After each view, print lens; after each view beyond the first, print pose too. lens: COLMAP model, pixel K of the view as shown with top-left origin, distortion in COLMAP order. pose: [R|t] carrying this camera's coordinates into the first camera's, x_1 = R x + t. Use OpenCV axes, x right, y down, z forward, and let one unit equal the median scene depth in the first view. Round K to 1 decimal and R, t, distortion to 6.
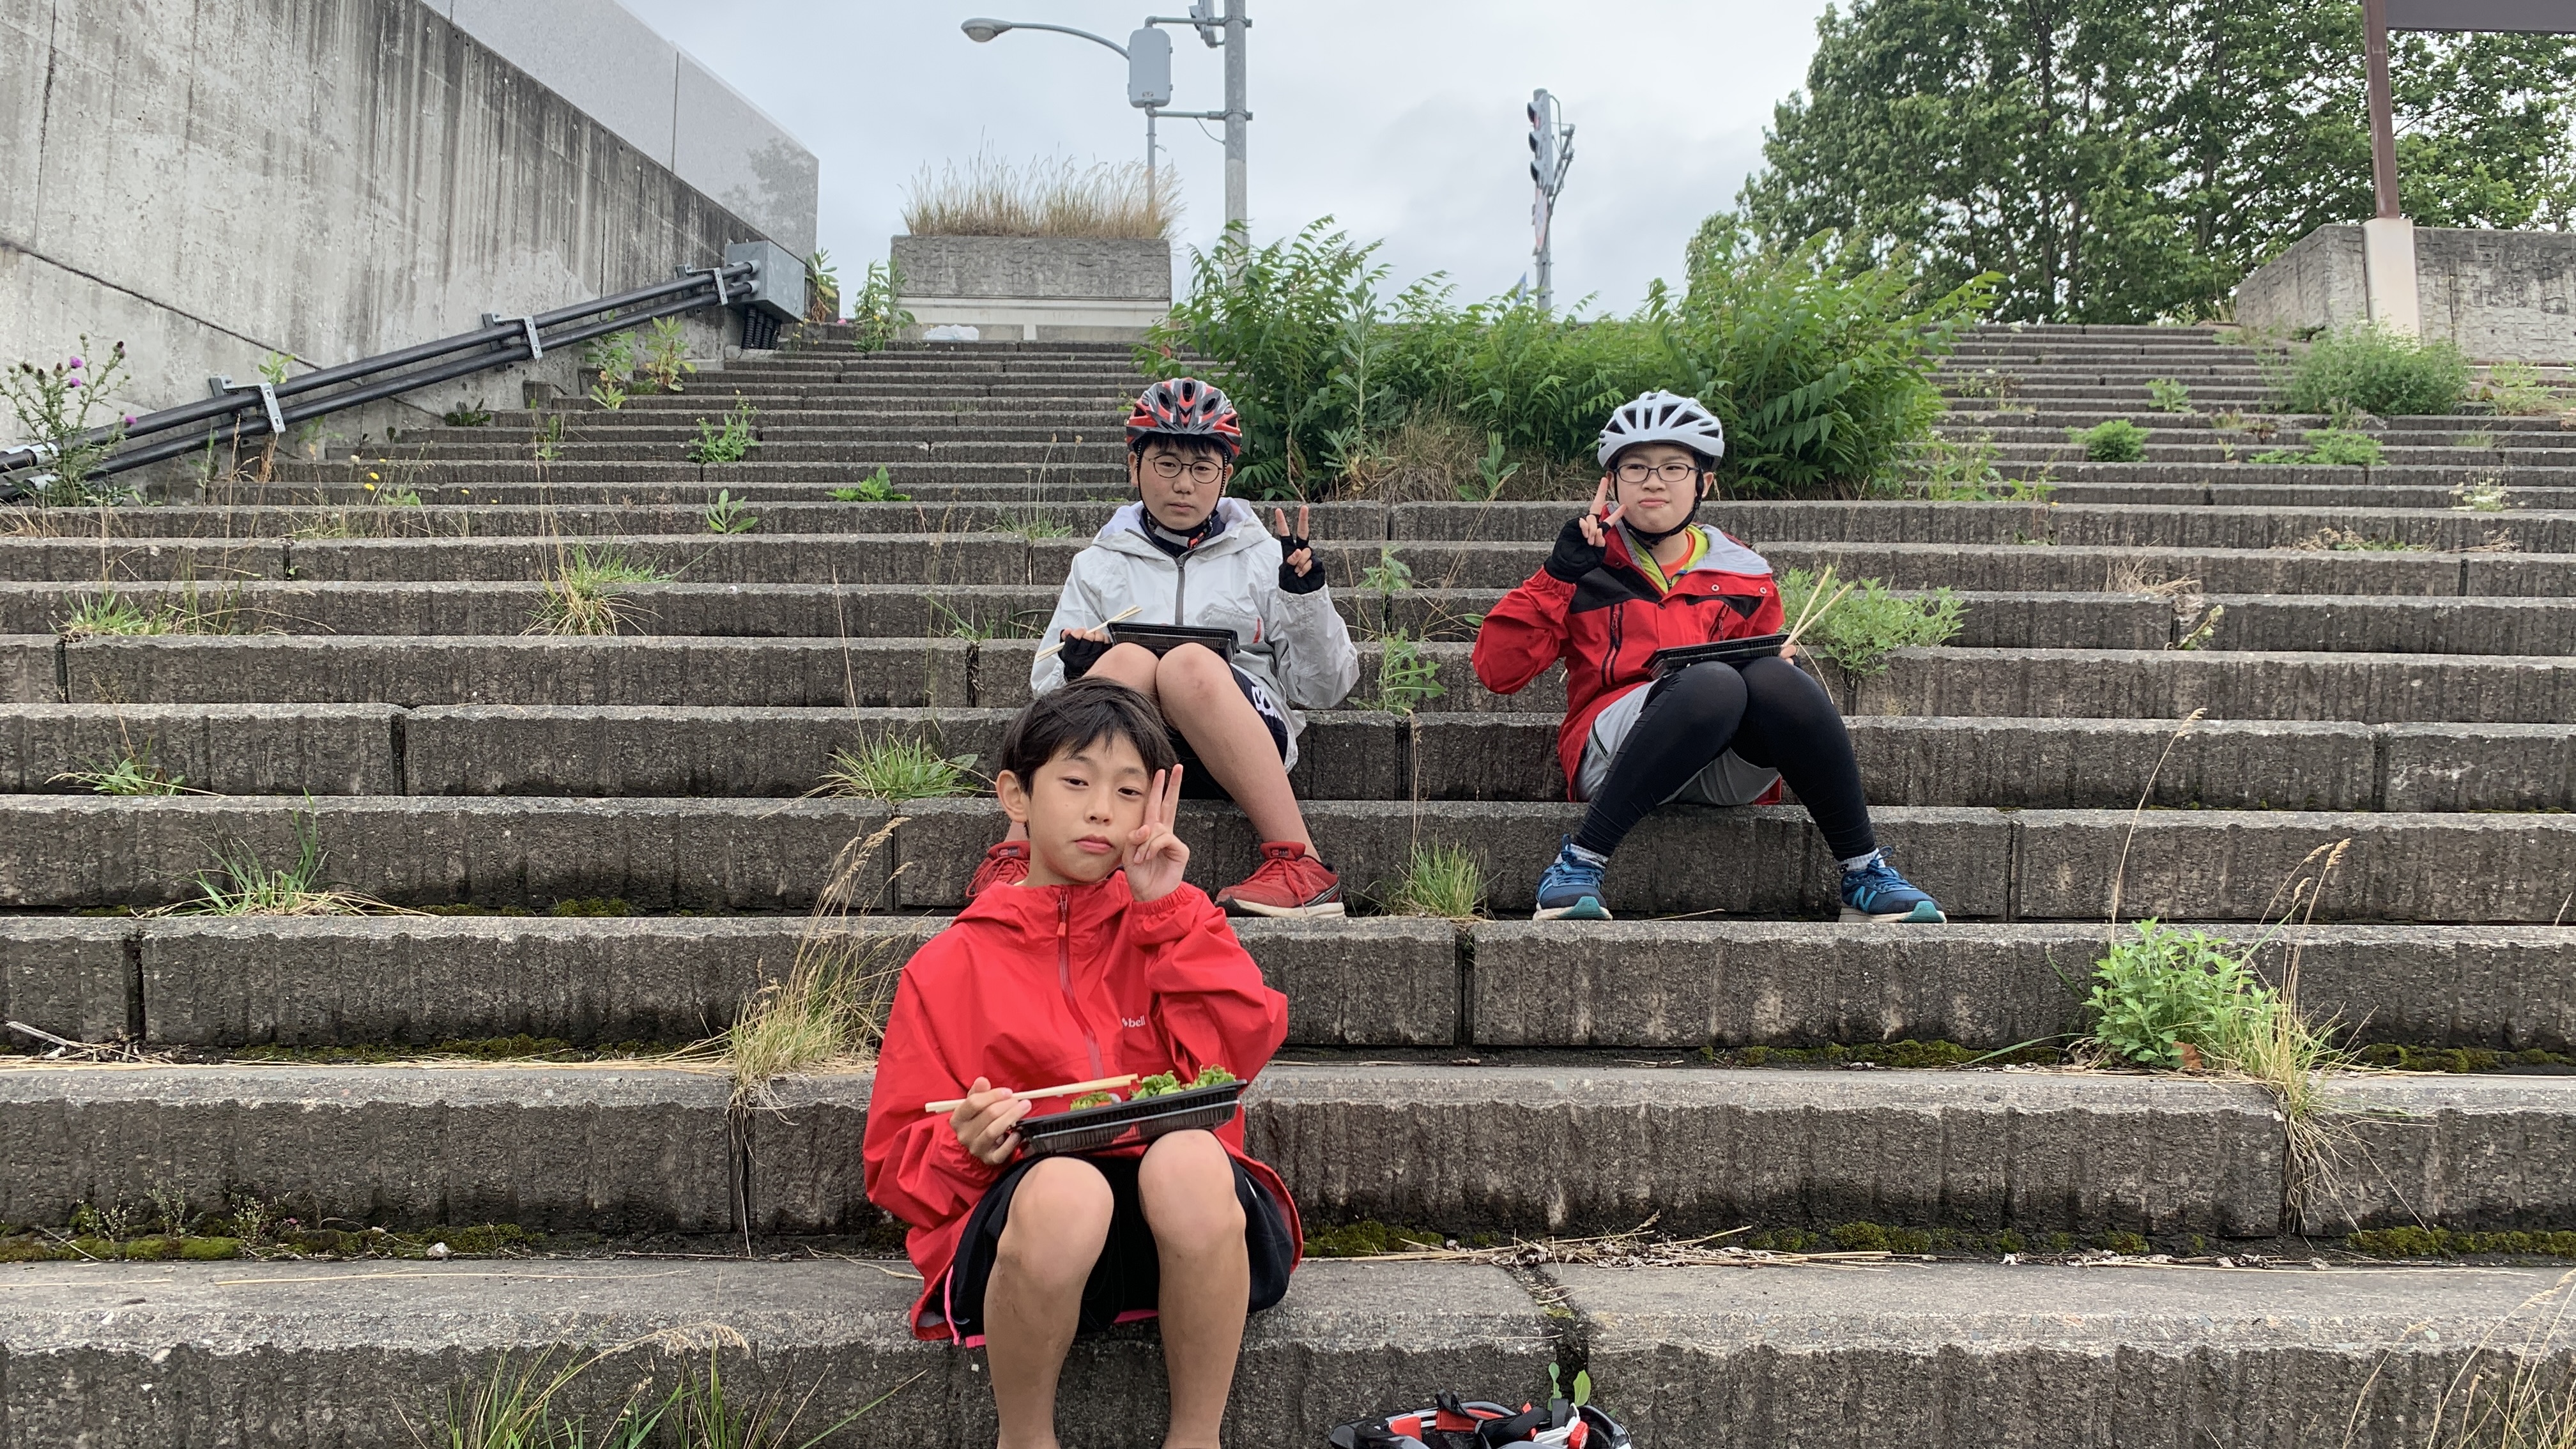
lens RADIAL K [[1906.6, 0, 1270.9], [0, 1906.6, 738.3], [0, 0, 1]] dist [0.041997, -0.044918]
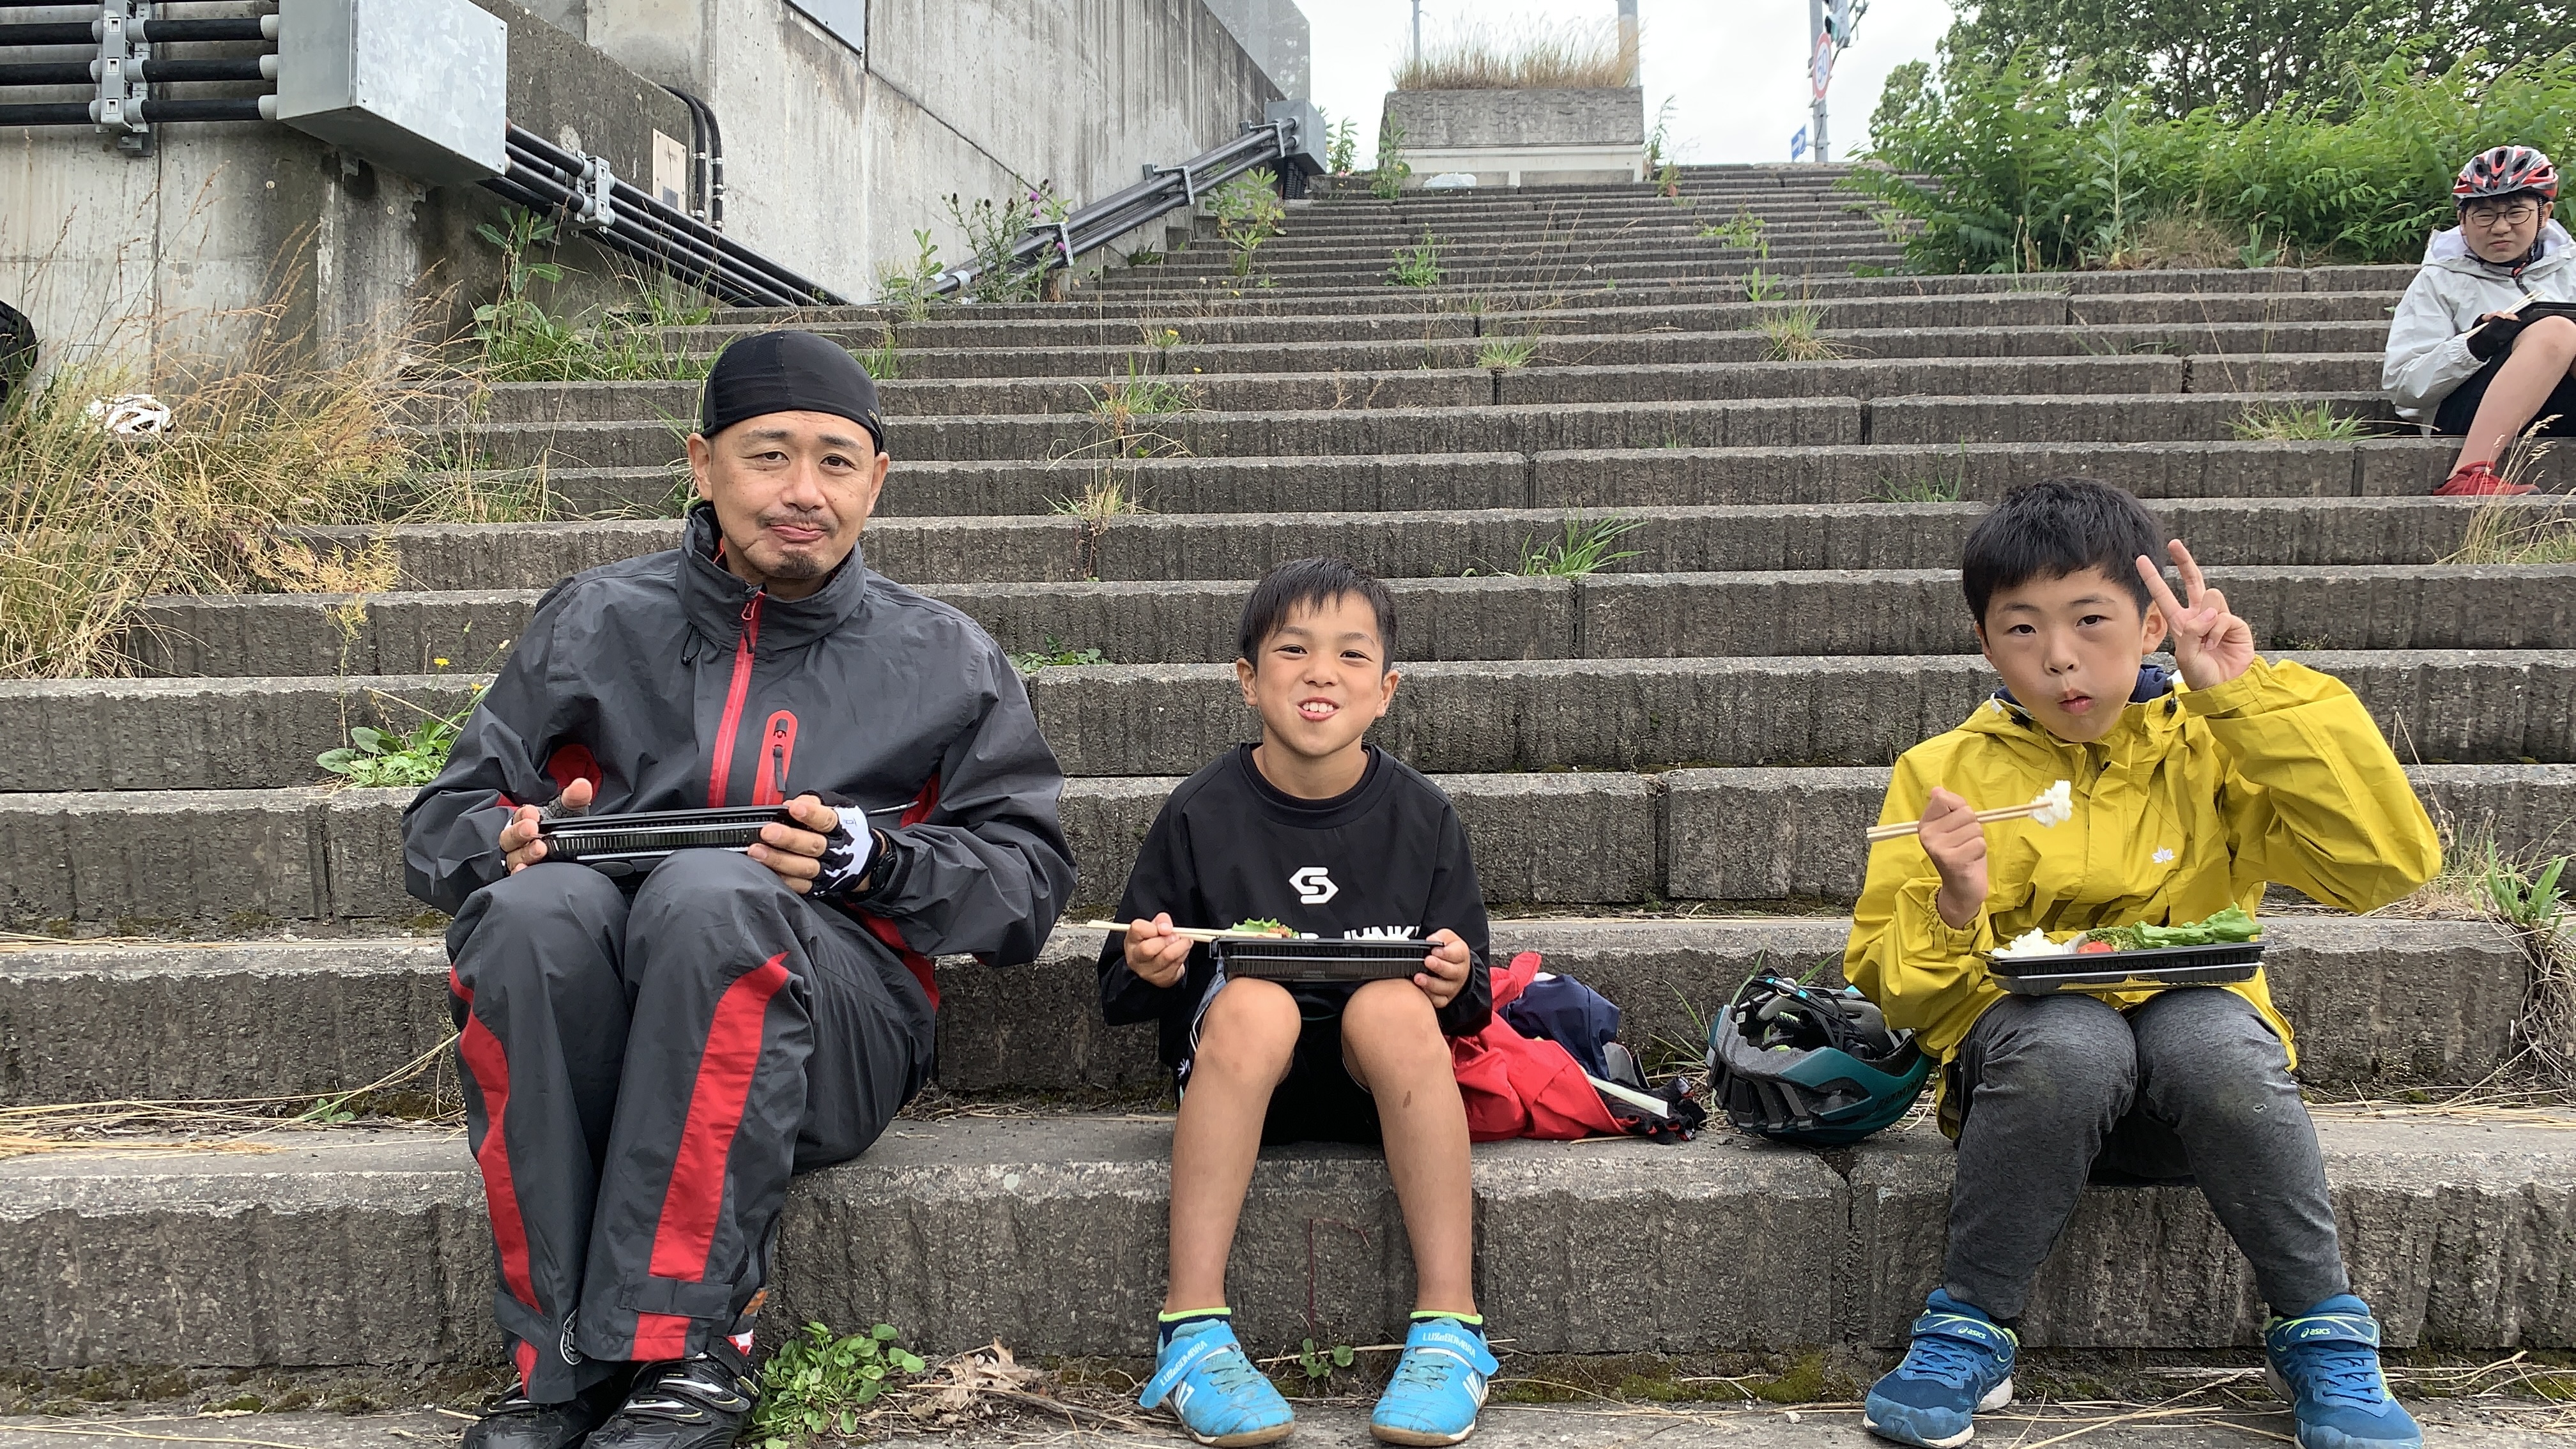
lens RADIAL K [[1906.6, 0, 1290.6], [0, 1906.6, 728.6], [0, 0, 1]] dist [0.041997, -0.044918]
pose [[0.999174, -0.014068, -0.038118, -0.266998], [0.016136, 0.998384, 0.054481, 0.044506], [0.037290, -0.055051, 0.997787, -0.119607]]
